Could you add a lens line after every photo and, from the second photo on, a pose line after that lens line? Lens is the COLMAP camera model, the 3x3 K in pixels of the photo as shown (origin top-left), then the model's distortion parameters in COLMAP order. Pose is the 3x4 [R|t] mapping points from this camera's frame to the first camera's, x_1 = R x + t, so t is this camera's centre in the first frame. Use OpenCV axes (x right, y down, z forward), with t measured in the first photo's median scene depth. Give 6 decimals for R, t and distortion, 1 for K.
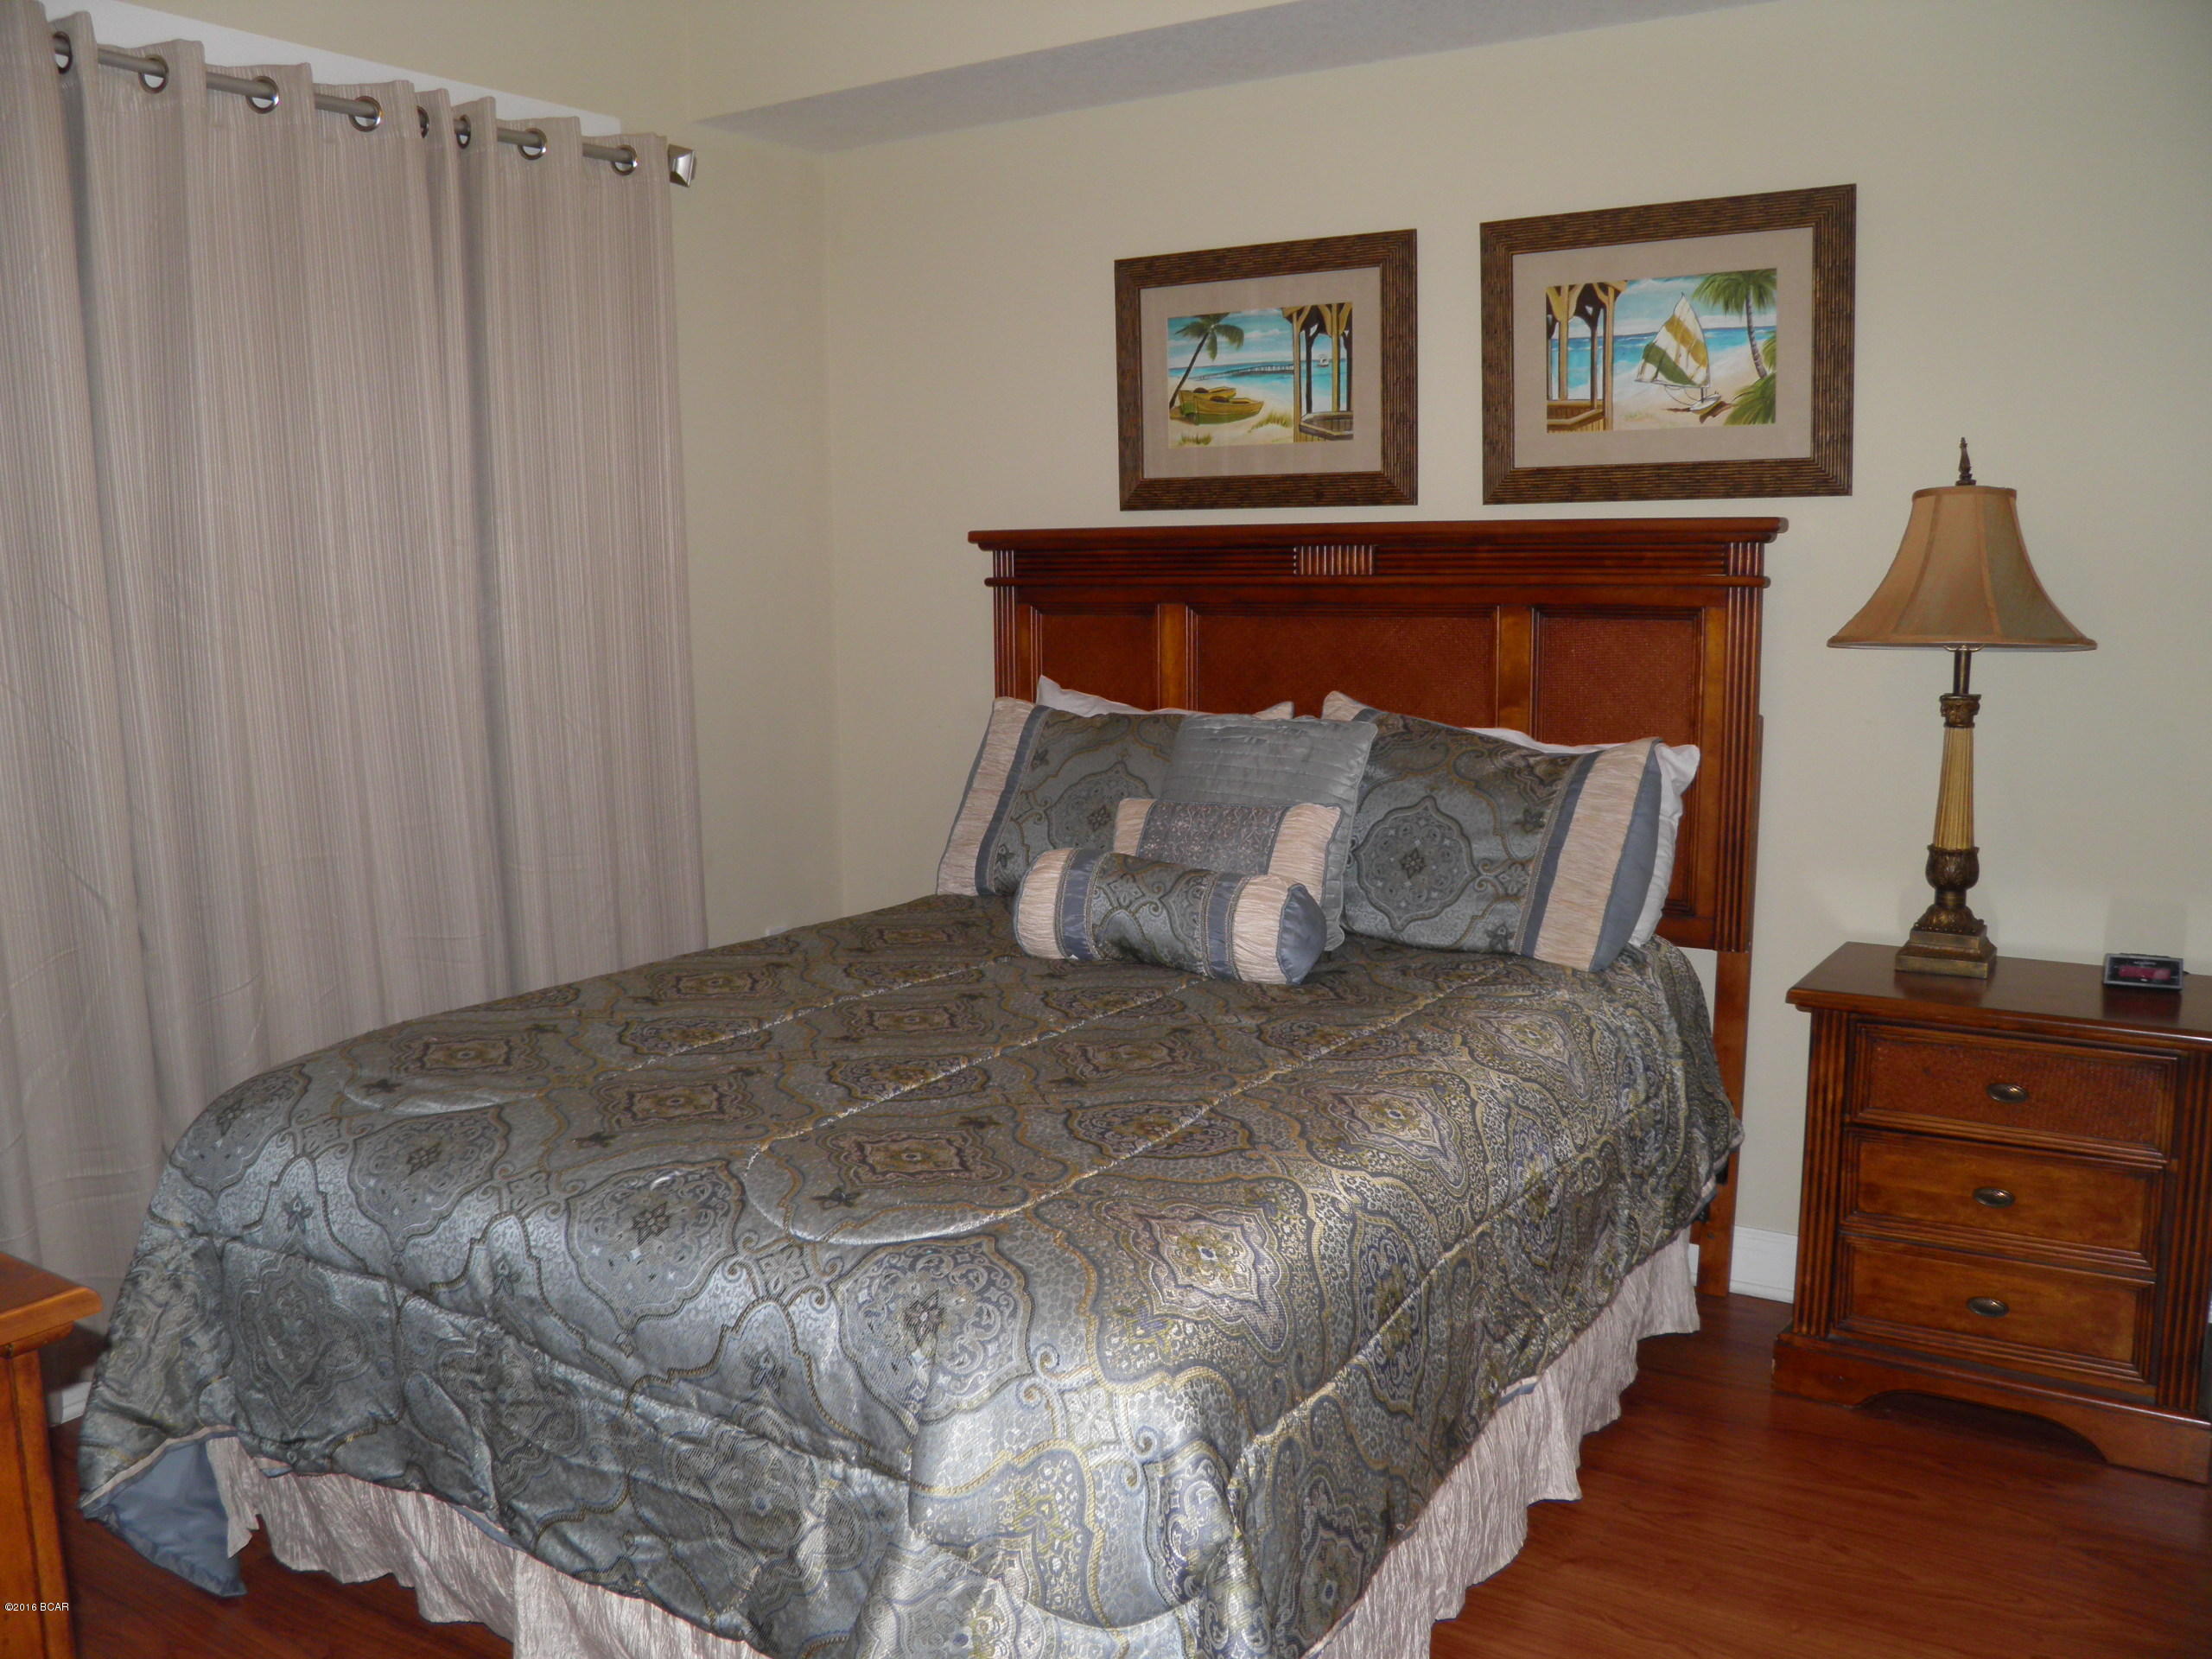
lens RADIAL K [[1824.2, 0, 1094.5], [0, 1824.2, 838.2], [0, 0, 1]] dist [-0.148368, 0.104846]
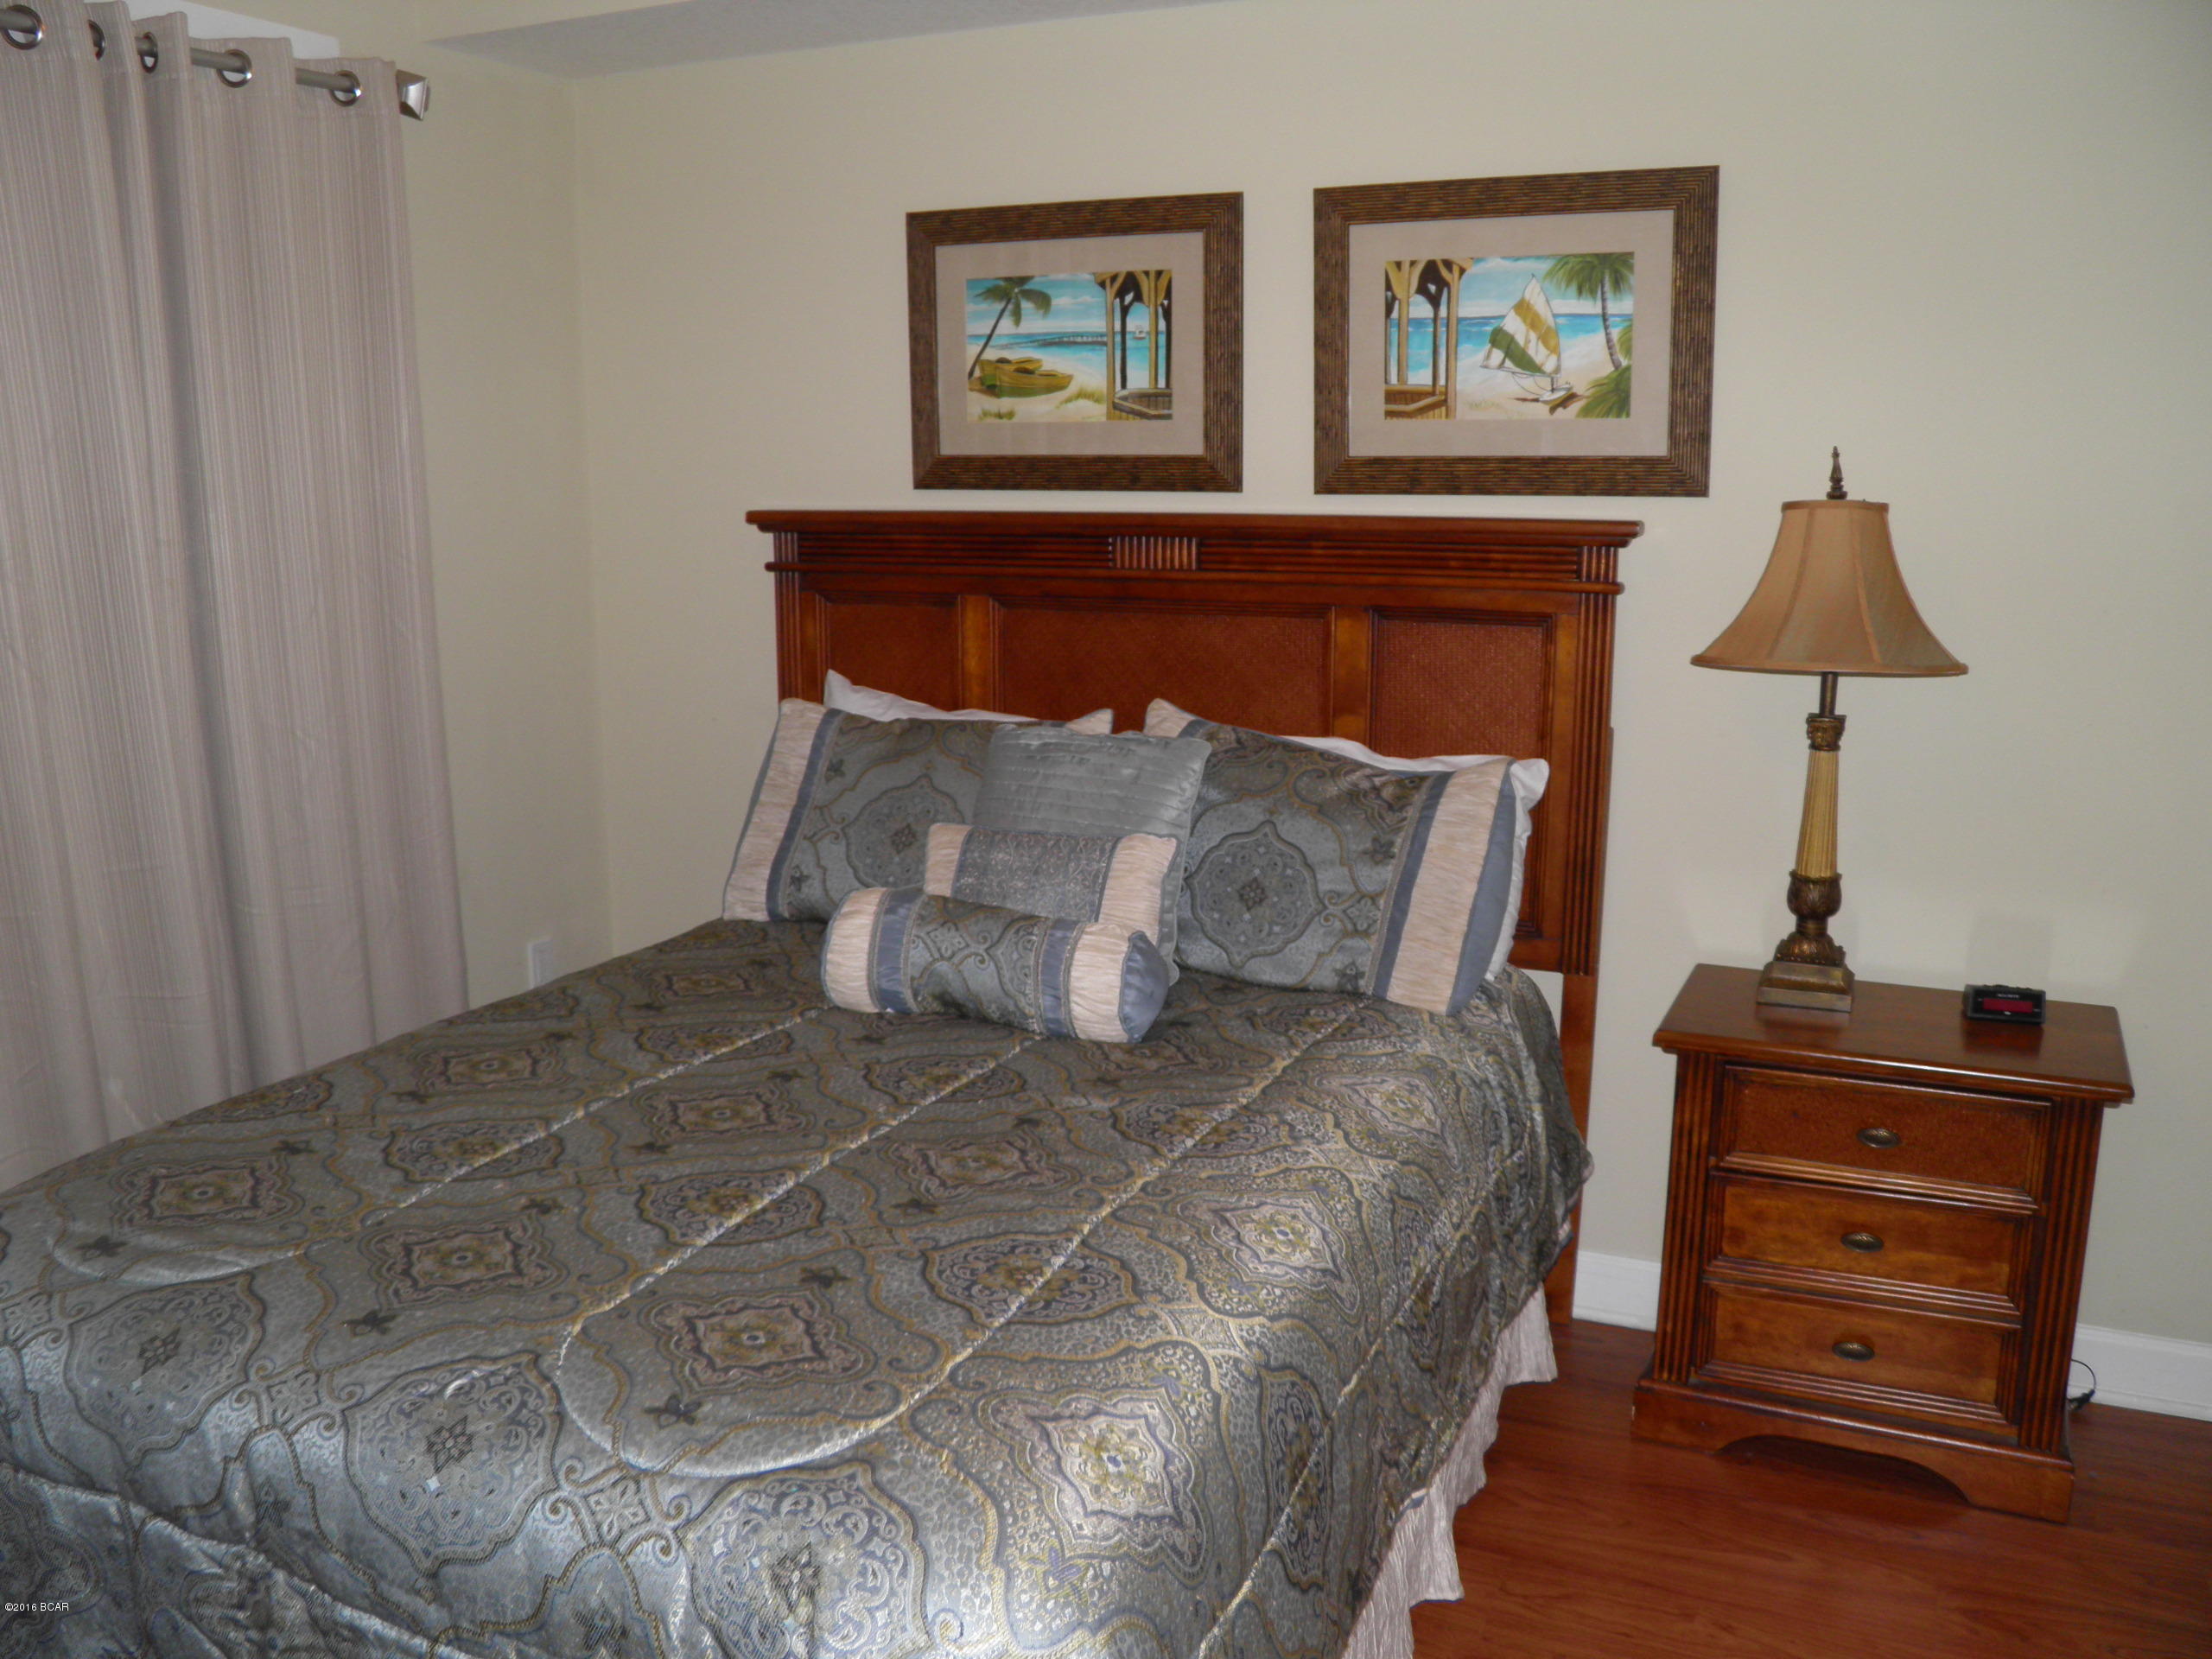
lens RADIAL K [[1824.2, 0, 1094.5], [0, 1824.2, 838.2], [0, 0, 1]] dist [-0.148368, 0.104846]
pose [[0.989644, -0.020745, 0.142035, -0.038563], [0.012948, 0.998369, 0.055598, -0.072190], [-0.142957, -0.053183, 0.988299, 0.099491]]
